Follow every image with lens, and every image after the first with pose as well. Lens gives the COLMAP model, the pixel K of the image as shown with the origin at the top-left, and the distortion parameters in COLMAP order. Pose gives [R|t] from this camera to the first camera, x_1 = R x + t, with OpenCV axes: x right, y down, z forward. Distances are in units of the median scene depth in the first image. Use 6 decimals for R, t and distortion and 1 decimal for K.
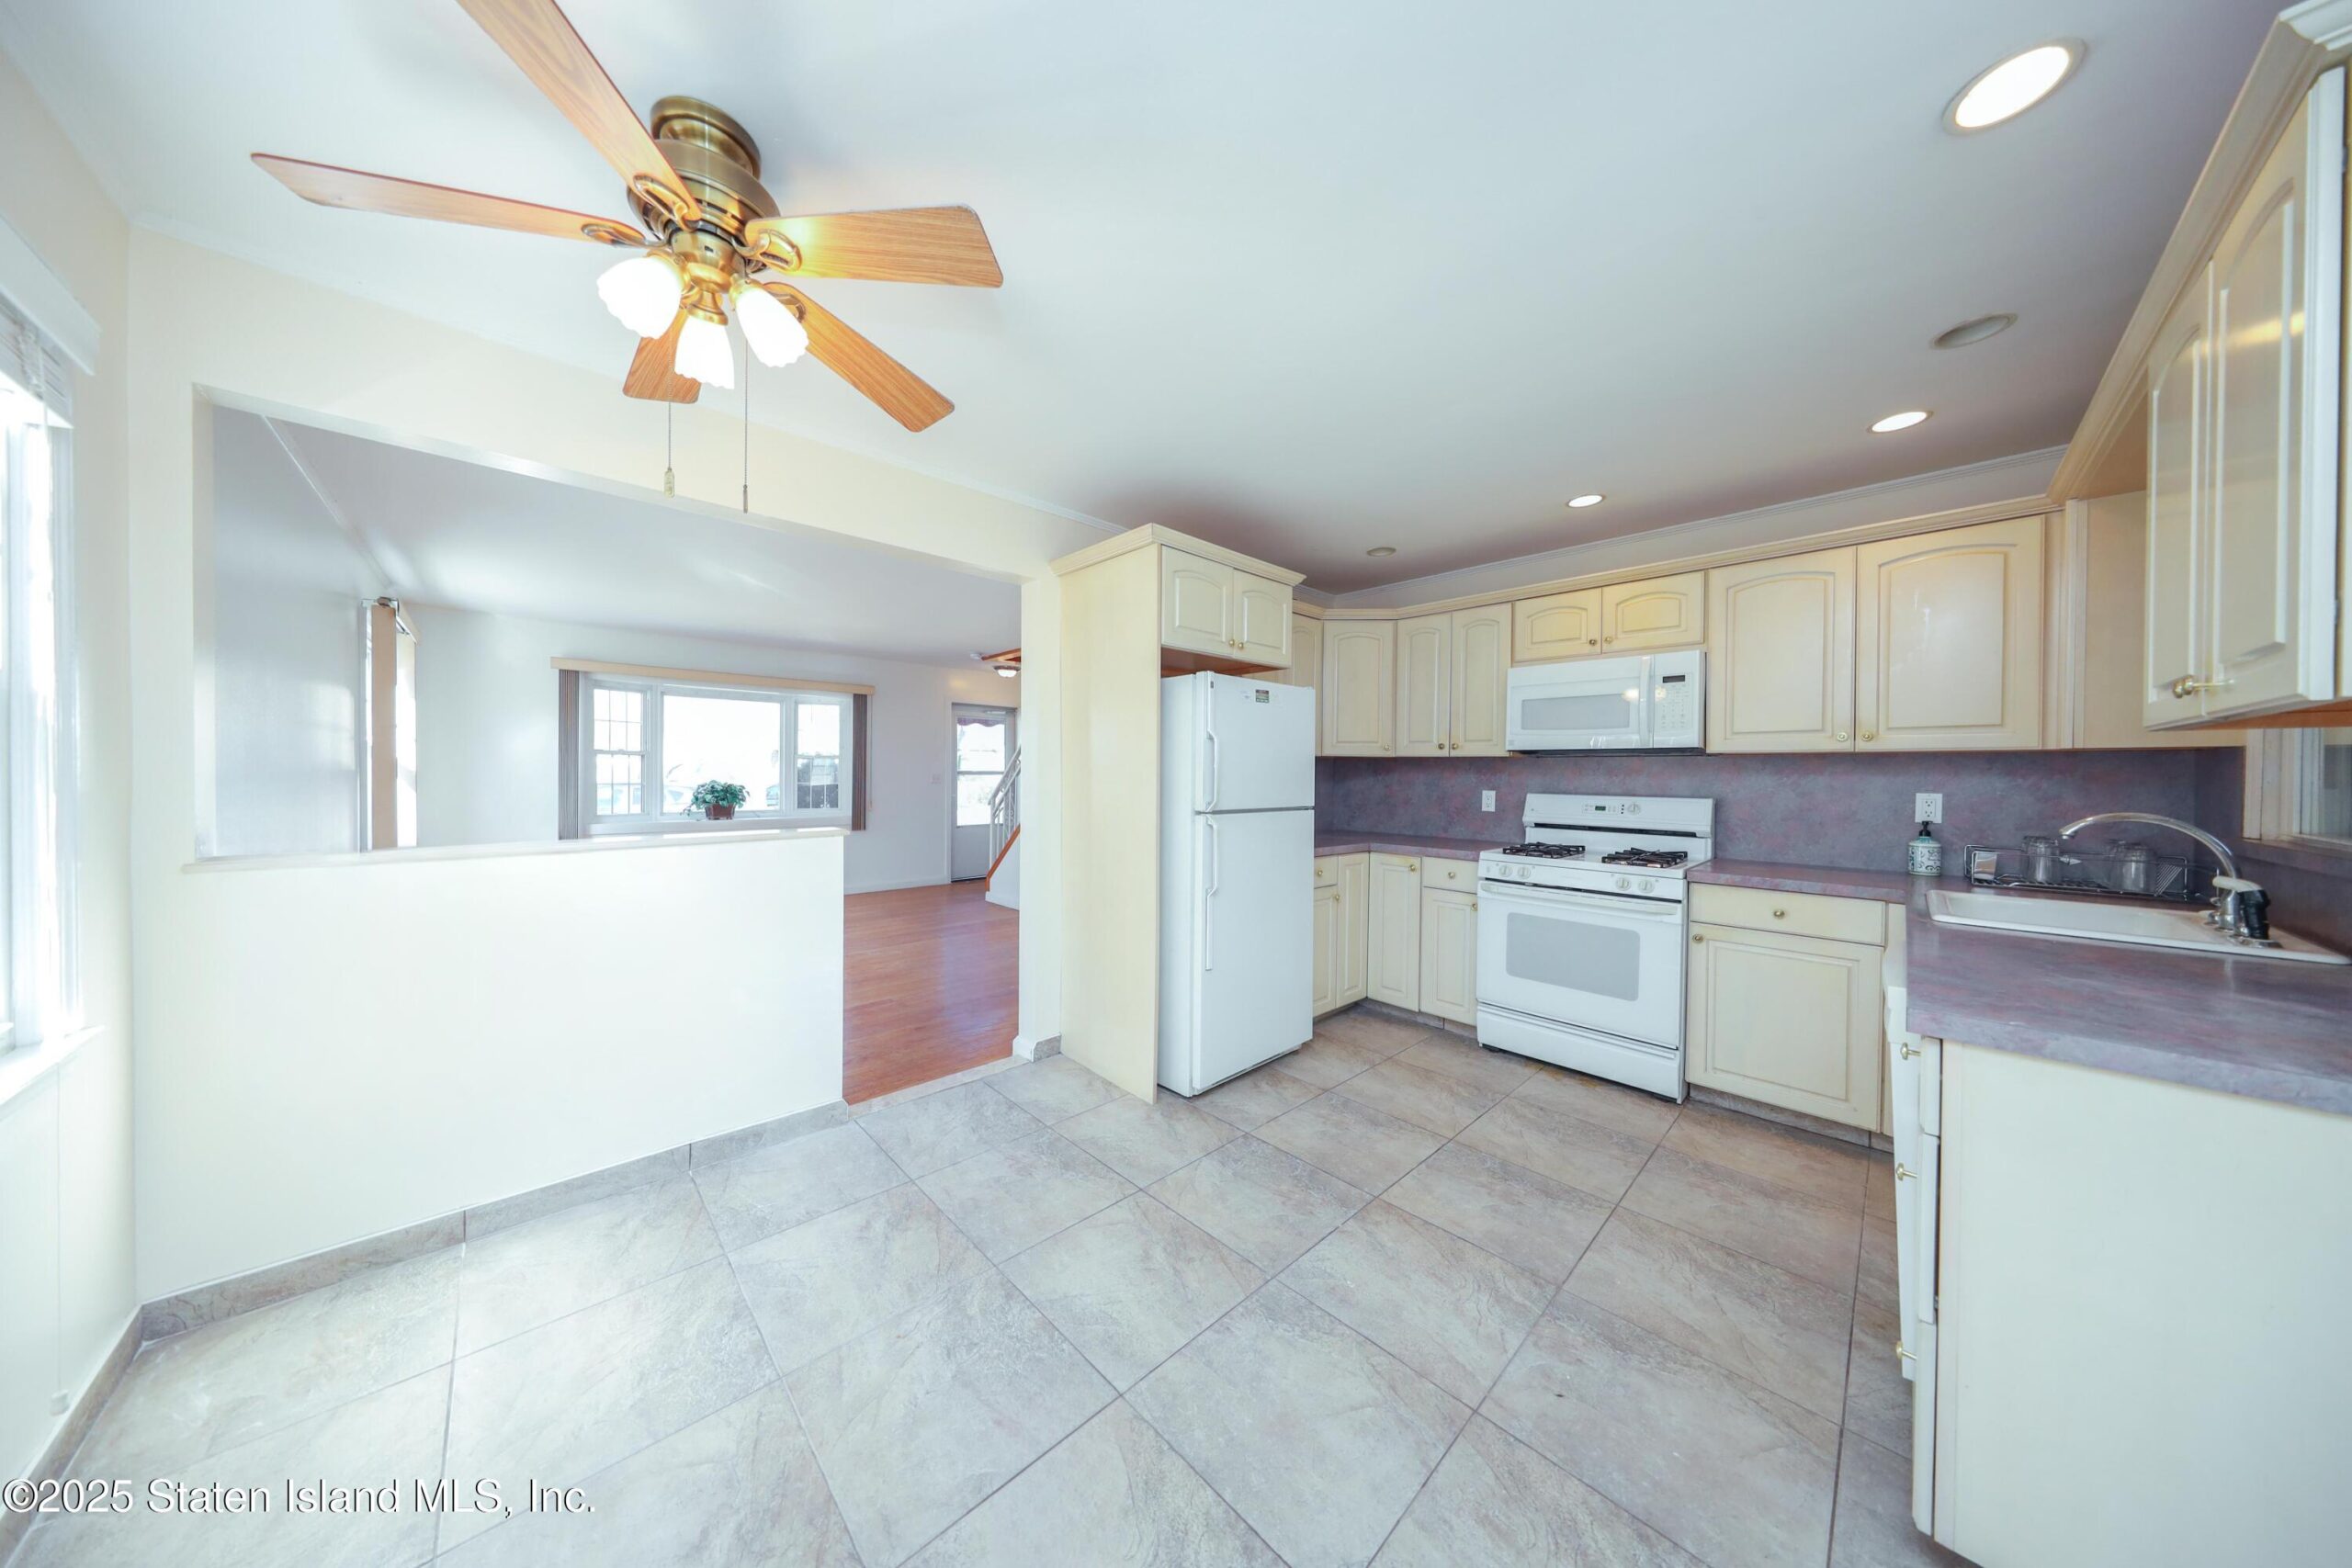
lens RADIAL K [[701.6, 0, 1171.6], [0, 701.6, 778.0], [0, 0, 1]] dist [-0.000419, 0.000015]
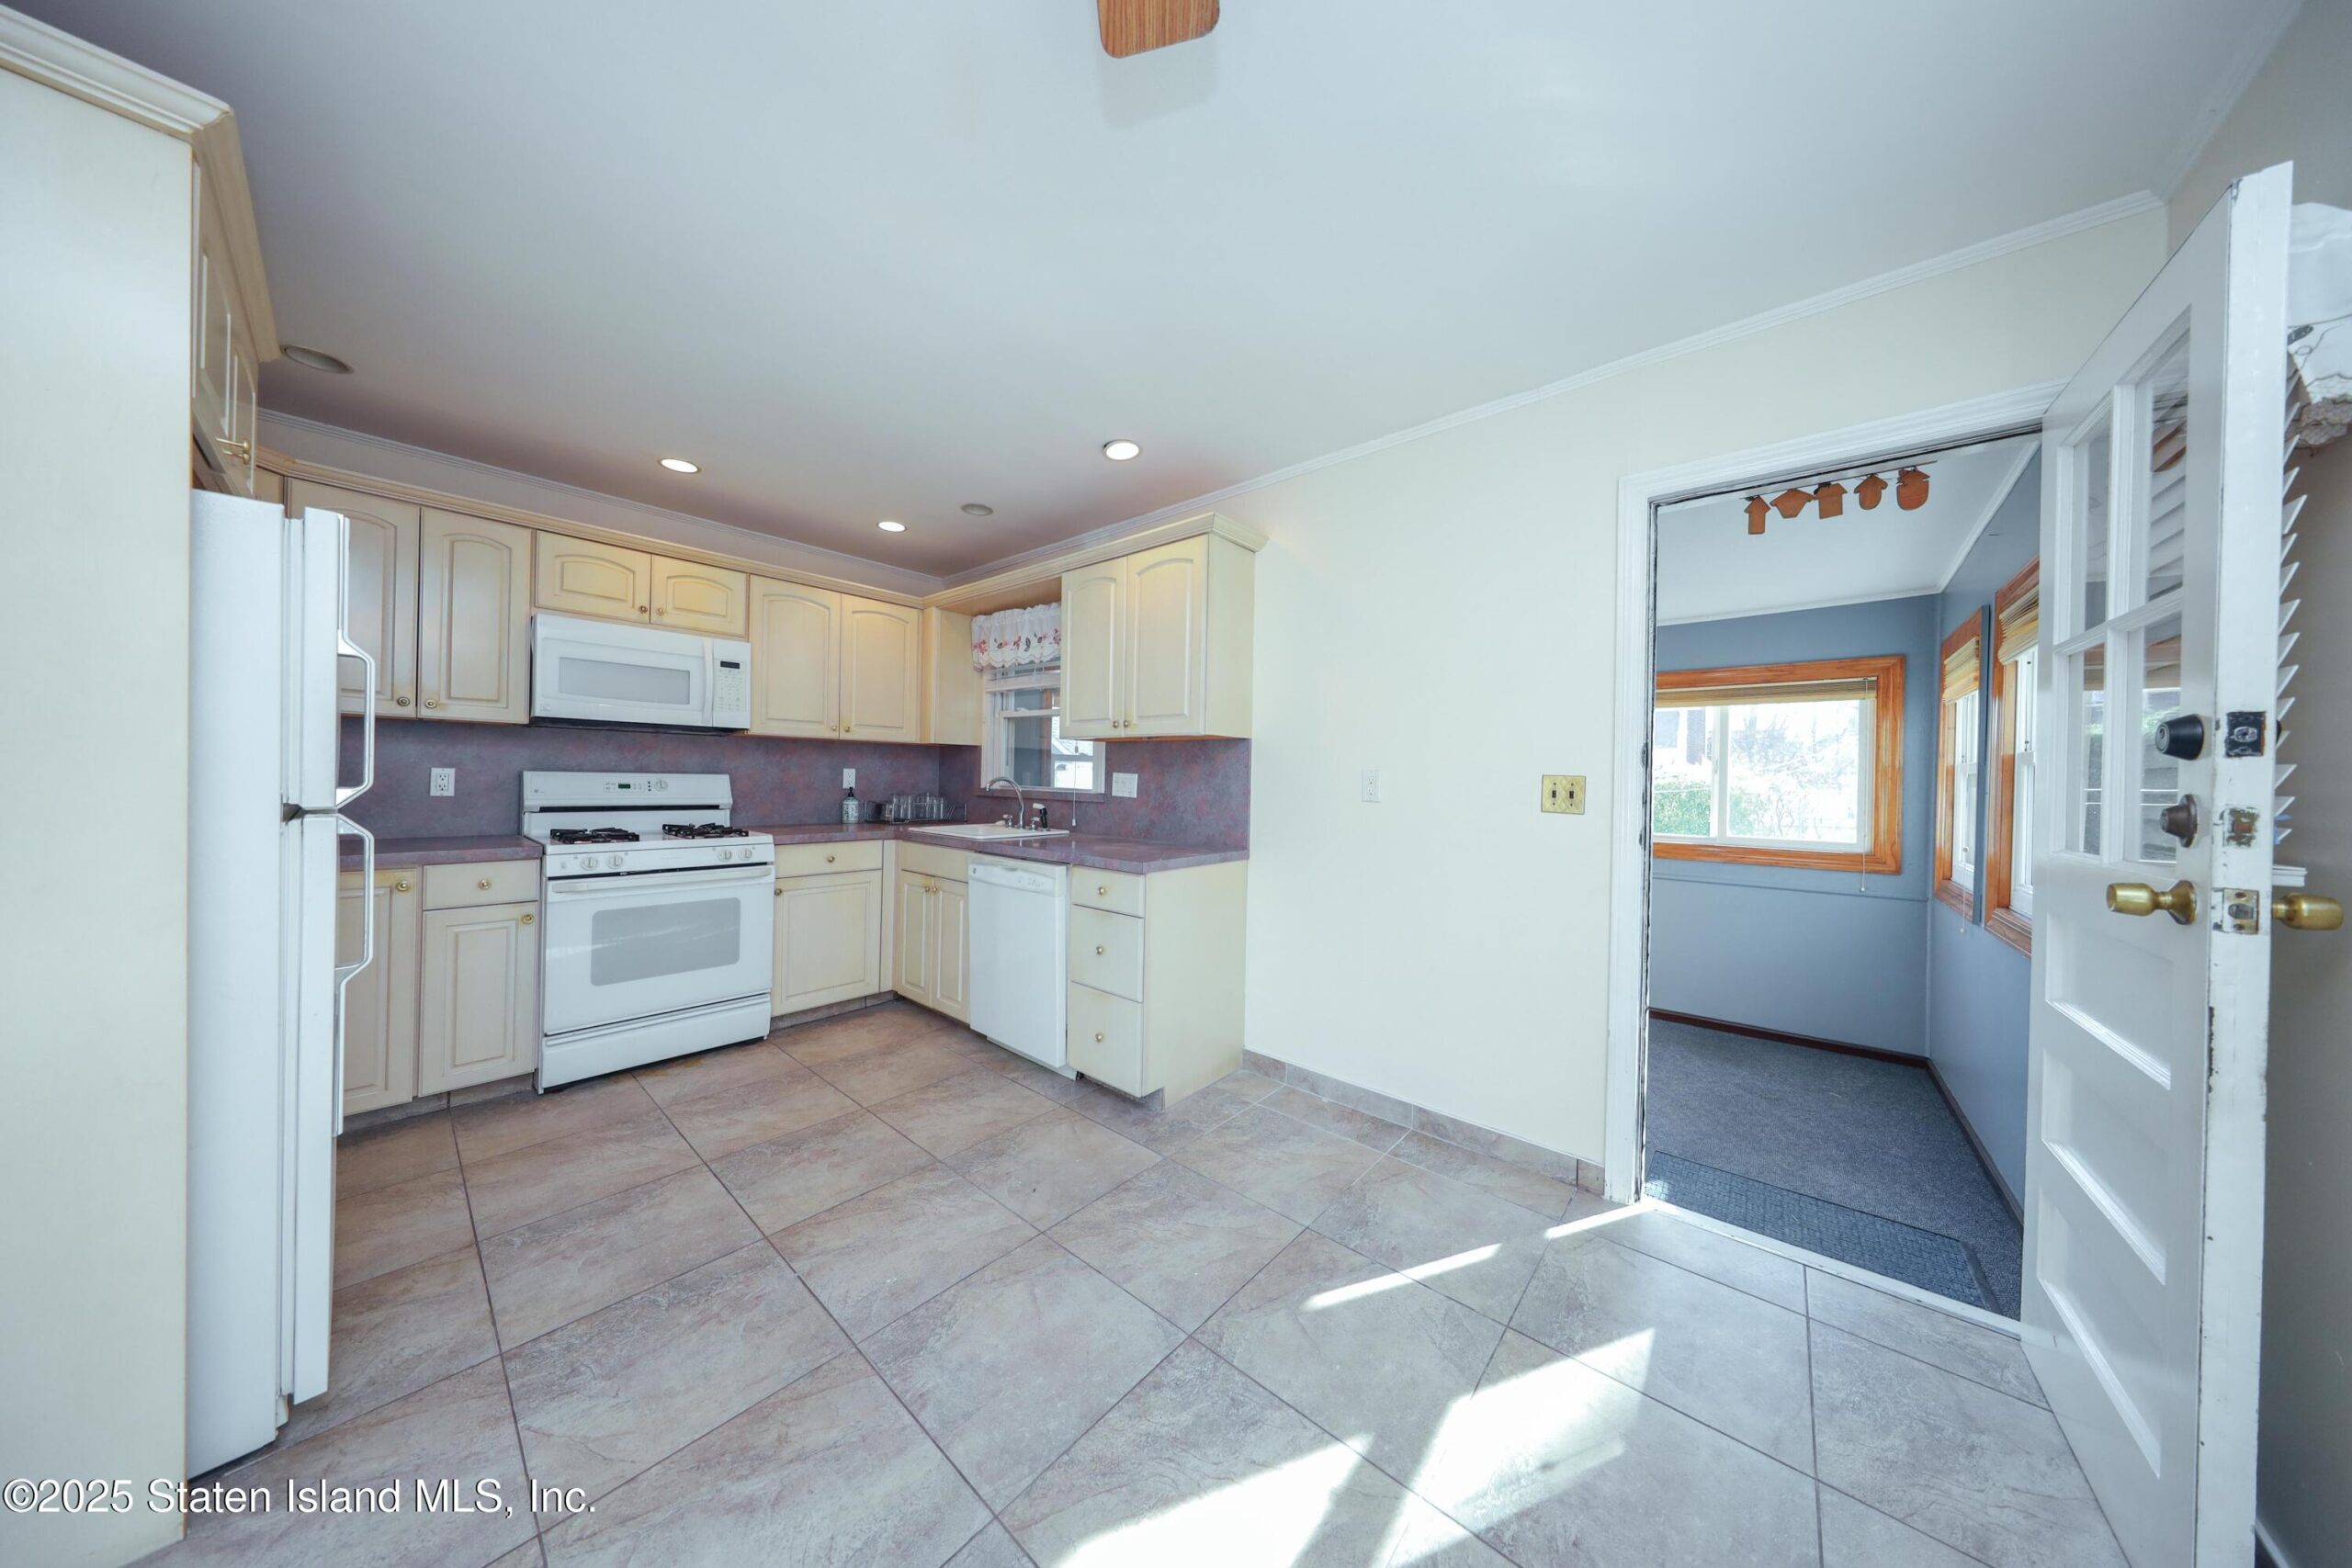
lens RADIAL K [[682.1, 0, 1154.6], [0, 682.1, 777.8], [0, 0, 1]] dist [-0.001811, -0.000079]
pose [[-0.069817, -0.014040, 0.997461, -0.394483], [-0.013906, 0.999817, 0.013100, 0.011772], [-0.997463, -0.012956, -0.070000, 0.412011]]
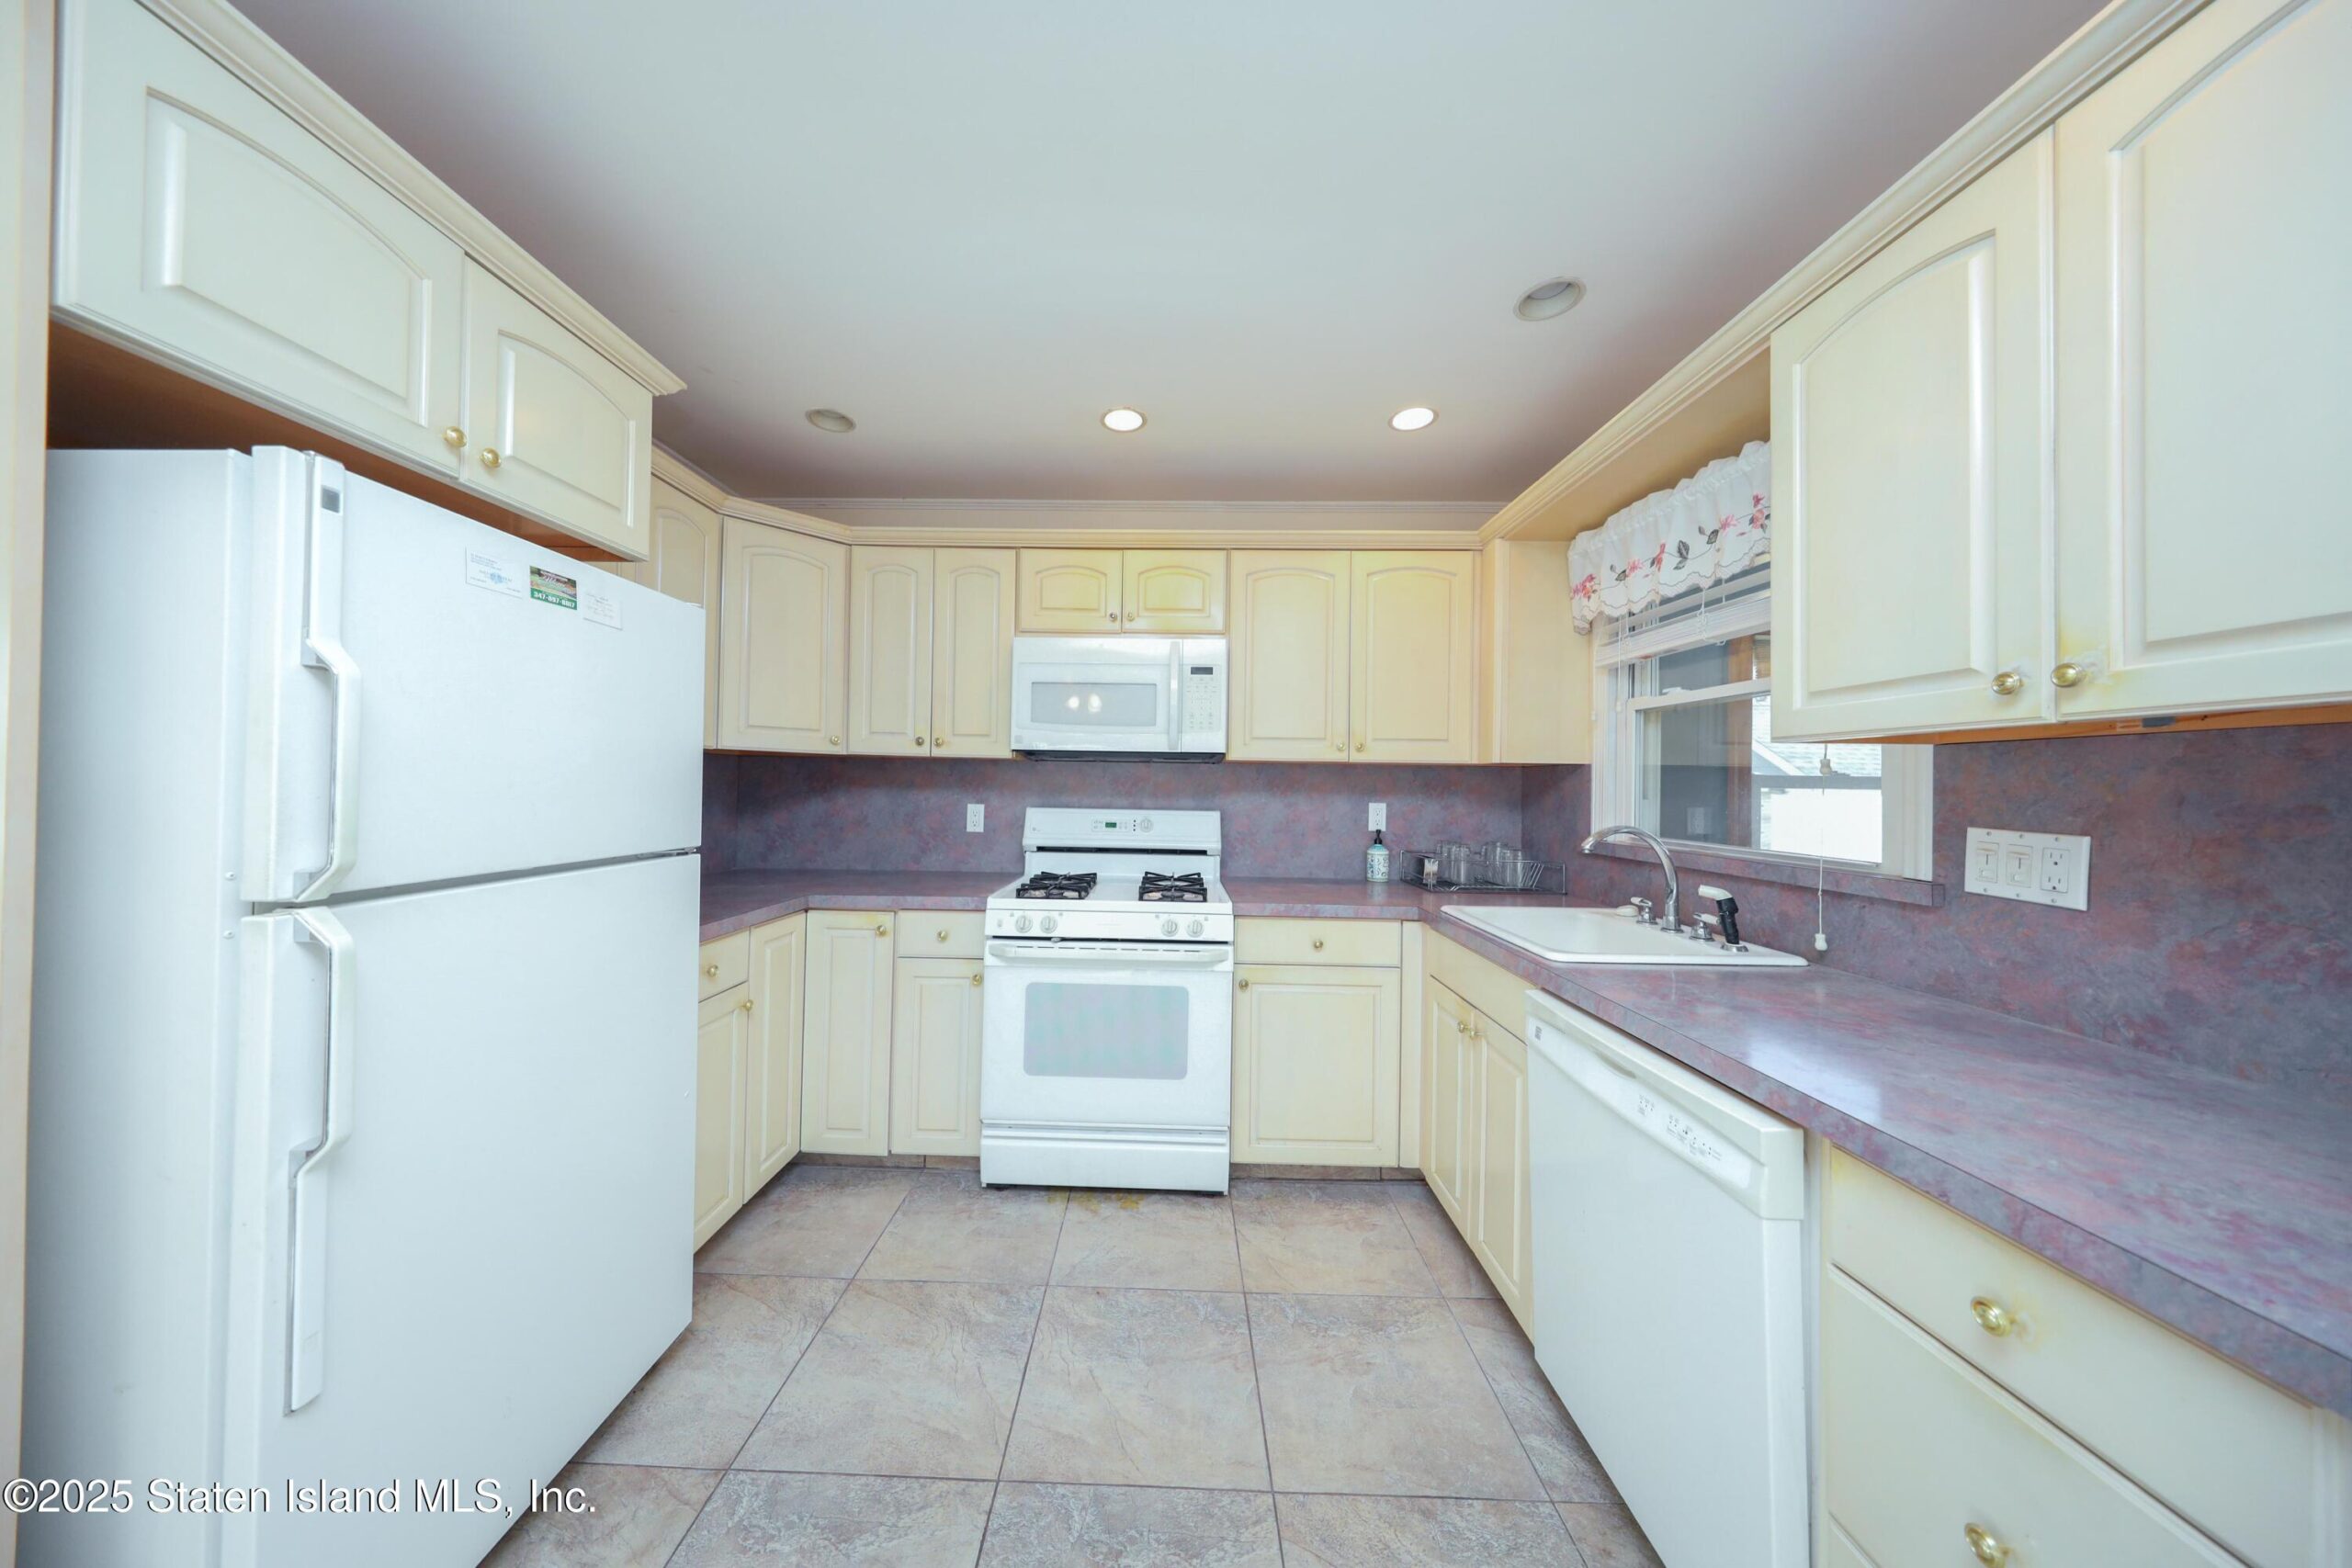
lens RADIAL K [[703.4, 0, 1153.1], [0, 703.4, 777.1], [0, 0, 1]] dist [0.004148, 0.000020]
pose [[0.715679, 0.009635, 0.698363, 0.087287], [-0.003907, 0.999944, -0.009793, -0.005369], [-0.698419, 0.004280, 0.715677, 0.438944]]
